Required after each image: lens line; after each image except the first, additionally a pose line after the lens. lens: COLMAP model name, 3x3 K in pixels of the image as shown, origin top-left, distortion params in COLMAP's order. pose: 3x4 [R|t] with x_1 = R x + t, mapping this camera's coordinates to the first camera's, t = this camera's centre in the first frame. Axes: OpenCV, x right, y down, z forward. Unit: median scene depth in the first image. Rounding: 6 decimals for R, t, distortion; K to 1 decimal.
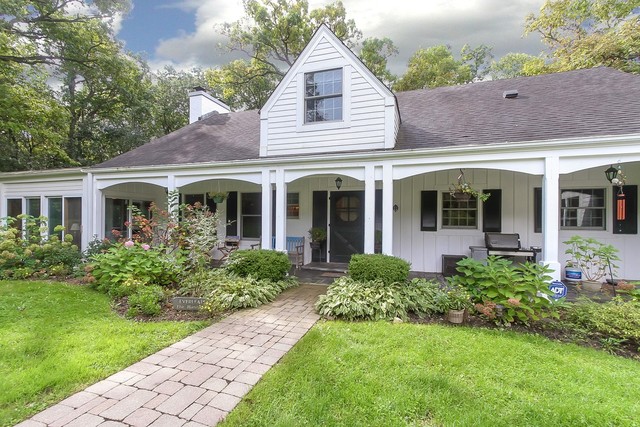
lens RADIAL K [[297.6, 0, 321.1], [0, 297.6, 221.0], [0, 0, 1]] dist [0.017907, 0.000179]
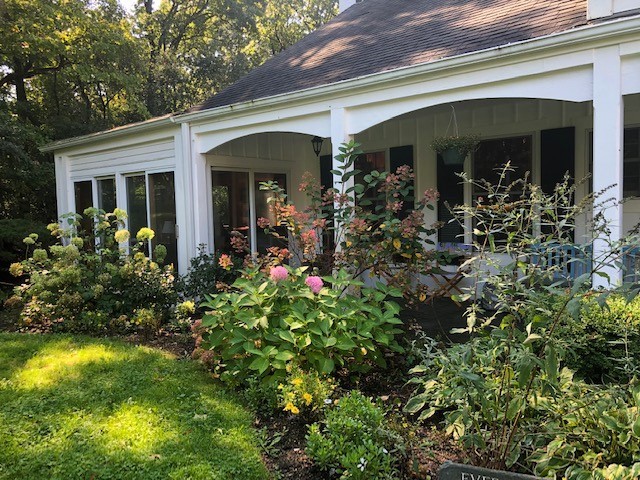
lens RADIAL K [[526.8, 0, 320.0], [0, 526.8, 240.0], [0, 0, 1]] dist [0.001760, -0.000462]
pose [[0.923285, -0.006547, -0.384059, -0.224024], [0.033084, 0.997495, 0.062529, -0.010037], [0.382687, -0.070438, 0.921189, 0.260105]]
